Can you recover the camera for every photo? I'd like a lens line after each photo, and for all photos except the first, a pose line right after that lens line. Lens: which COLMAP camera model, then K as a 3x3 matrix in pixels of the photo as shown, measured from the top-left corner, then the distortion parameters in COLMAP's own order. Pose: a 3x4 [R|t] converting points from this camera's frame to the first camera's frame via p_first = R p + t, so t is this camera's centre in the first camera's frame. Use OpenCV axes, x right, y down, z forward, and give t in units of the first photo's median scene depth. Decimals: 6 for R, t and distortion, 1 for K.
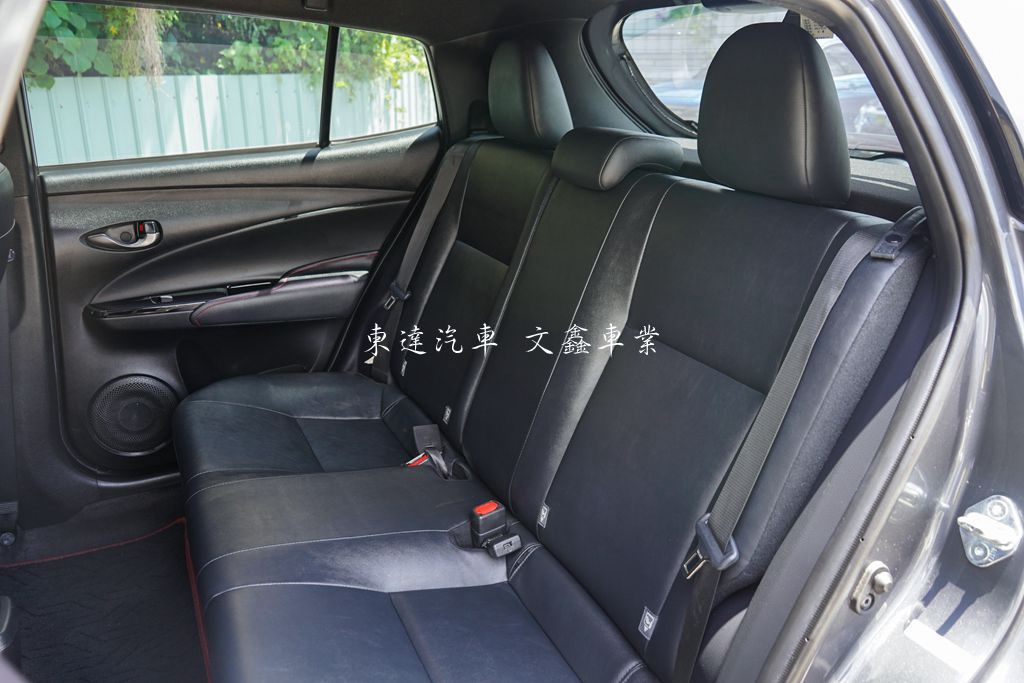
lens RADIAL K [[809.7, 0, 512.0], [0, 809.7, 341.5], [0, 0, 1]] dist [-0.036659, 0.043523]
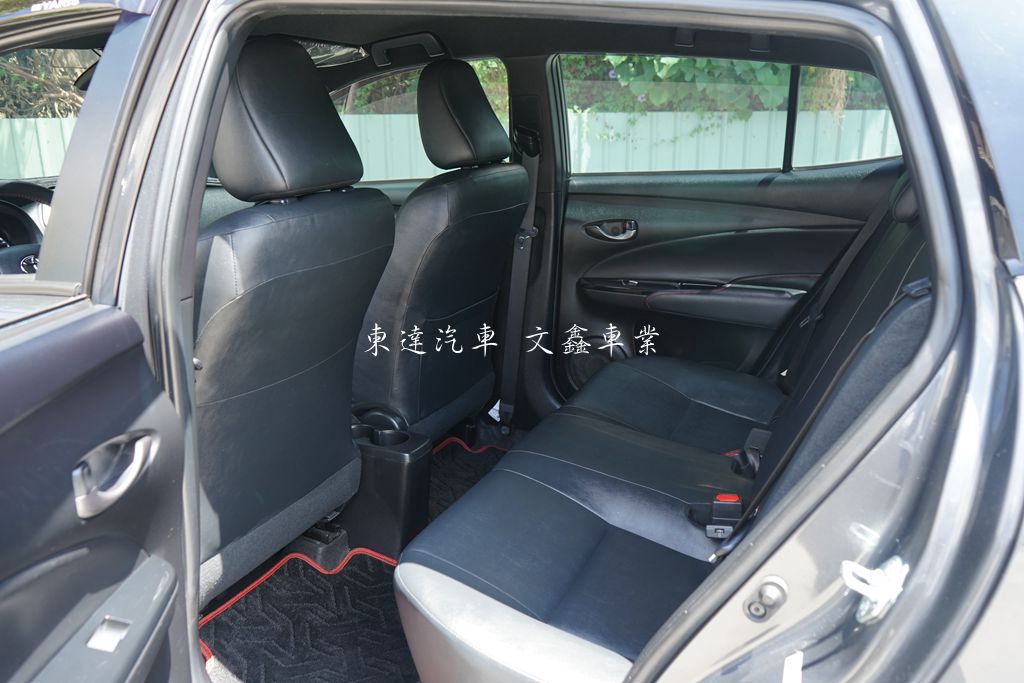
lens RADIAL K [[809.7, 0, 512.0], [0, 809.7, 341.5], [0, 0, 1]] dist [-0.036659, 0.043523]
pose [[0.651084, 0.204506, -0.730936, 0.377721], [-0.233679, 0.970250, 0.063312, -0.000250], [0.722138, 0.129583, 0.679503, 0.015079]]
